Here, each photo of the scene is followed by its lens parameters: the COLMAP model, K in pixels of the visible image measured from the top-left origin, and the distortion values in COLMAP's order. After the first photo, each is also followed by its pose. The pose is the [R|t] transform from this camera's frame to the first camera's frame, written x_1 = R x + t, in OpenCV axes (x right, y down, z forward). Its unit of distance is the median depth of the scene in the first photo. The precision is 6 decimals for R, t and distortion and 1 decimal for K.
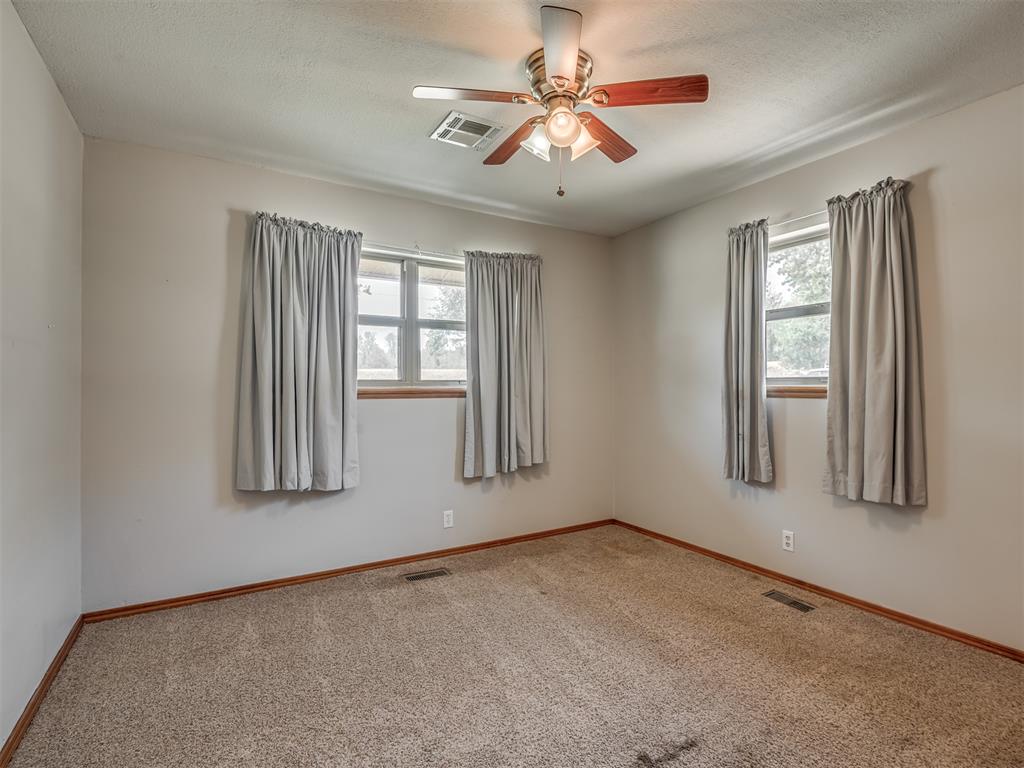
lens RADIAL K [[516.6, 0, 512.0], [0, 516.6, 384.0], [0, 0, 1]] dist [-0.002351, -0.000451]
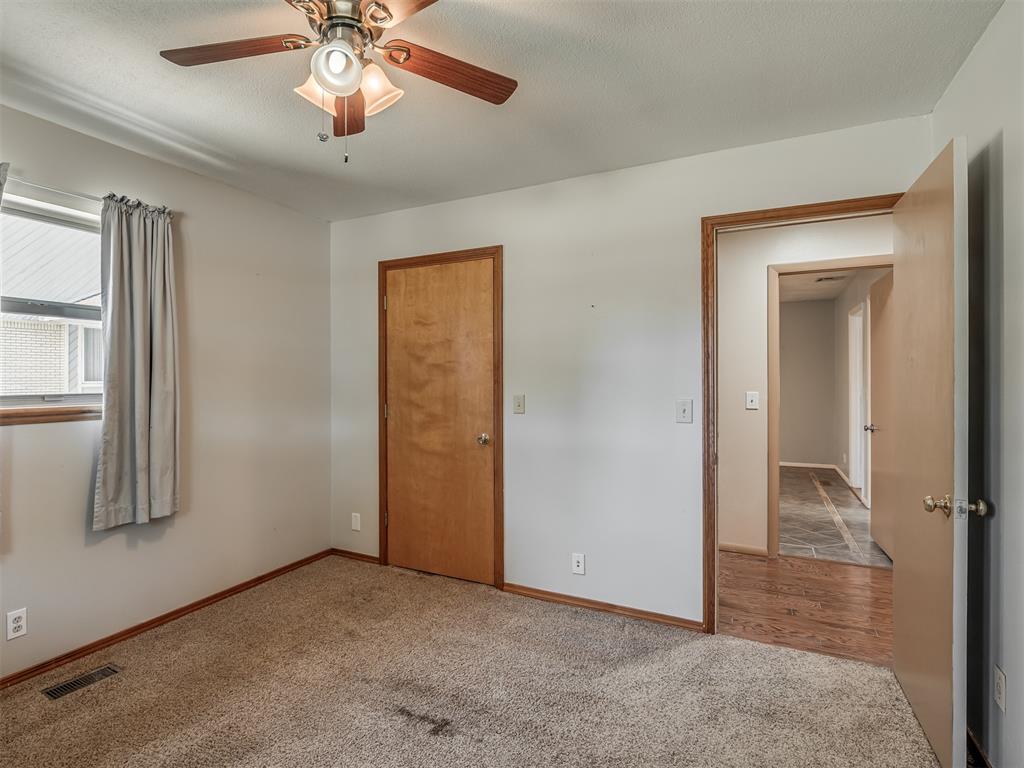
lens RADIAL K [[516.6, 0, 512.0], [0, 516.6, 384.0], [0, 0, 1]] dist [-0.002351, -0.000451]
pose [[-0.539259, -0.008454, 0.842098, -0.488472], [0.003720, 0.999916, 0.012420, -0.040955], [-0.842132, 0.009830, -0.539182, 0.892216]]
